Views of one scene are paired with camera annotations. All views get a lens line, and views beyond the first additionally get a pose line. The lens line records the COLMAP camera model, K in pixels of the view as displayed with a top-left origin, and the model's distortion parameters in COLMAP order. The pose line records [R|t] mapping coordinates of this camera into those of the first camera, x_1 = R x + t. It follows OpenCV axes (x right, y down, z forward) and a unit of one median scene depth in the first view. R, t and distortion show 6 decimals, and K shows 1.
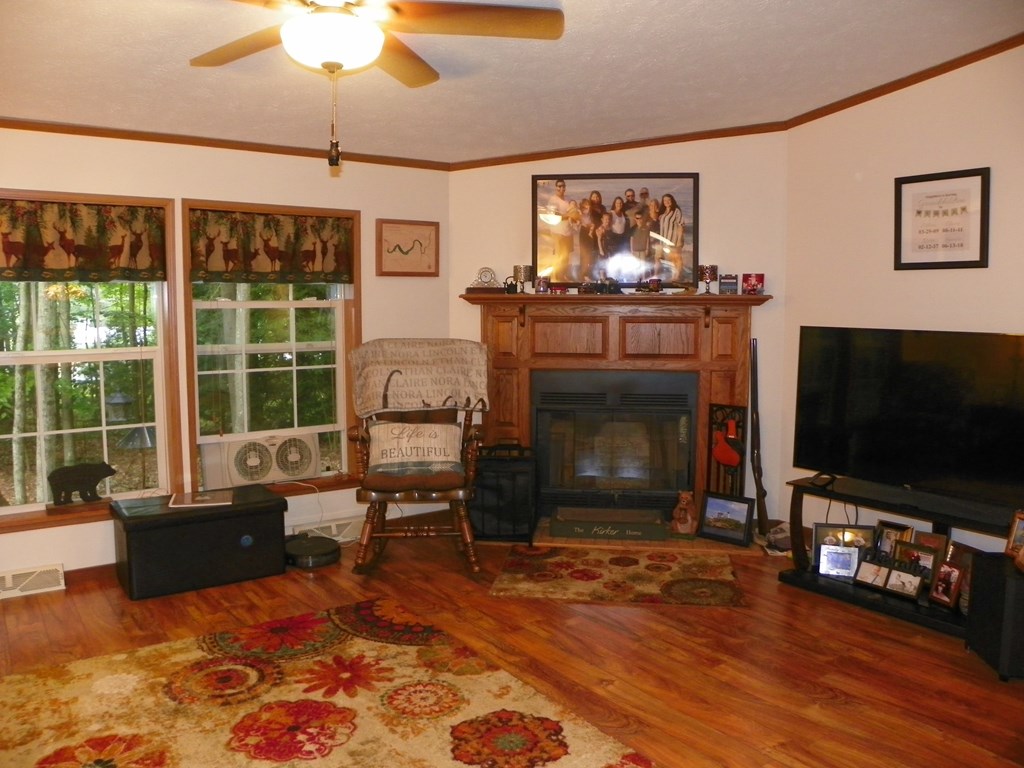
lens RADIAL K [[792.3, 0, 520.3], [0, 792.3, 379.5], [0, 0, 1]] dist [-0.144333, 0.084070]
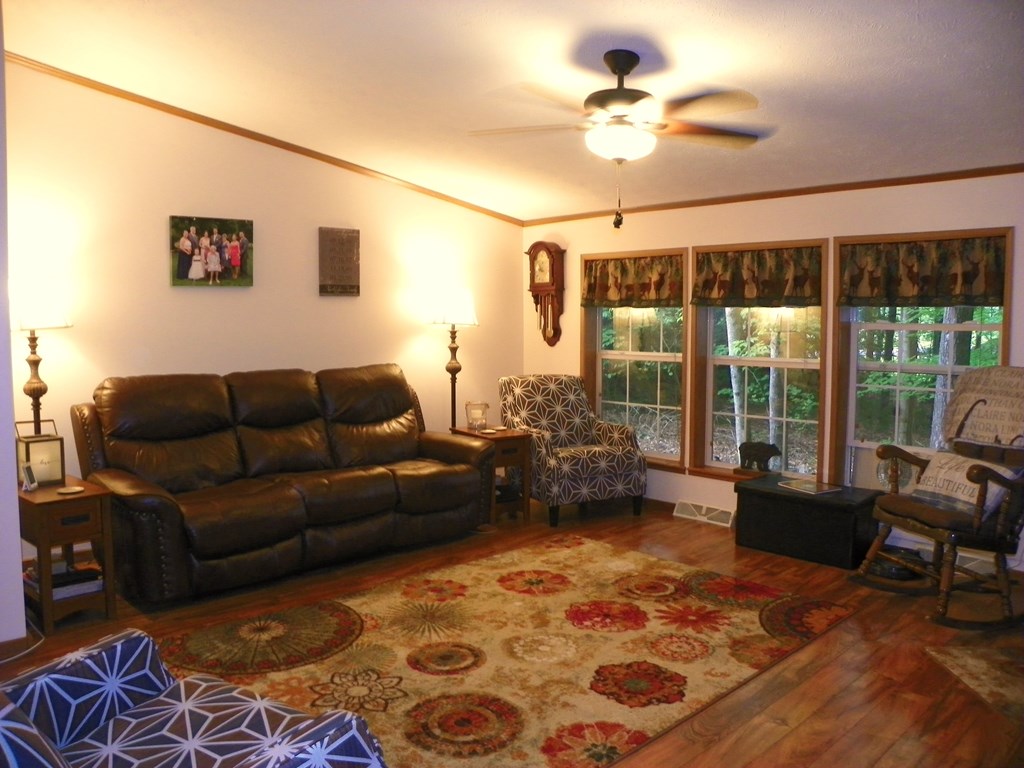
lens RADIAL K [[760.7, 0, 512.7], [0, 760.7, 404.0], [0, 0, 1]] dist [-0.219542, 0.172111]
pose [[0.122950, 0.097965, -0.987566, 0.782716], [-0.098332, 0.991422, 0.086105, -0.031894], [0.987529, 0.086522, 0.131528, 0.460591]]
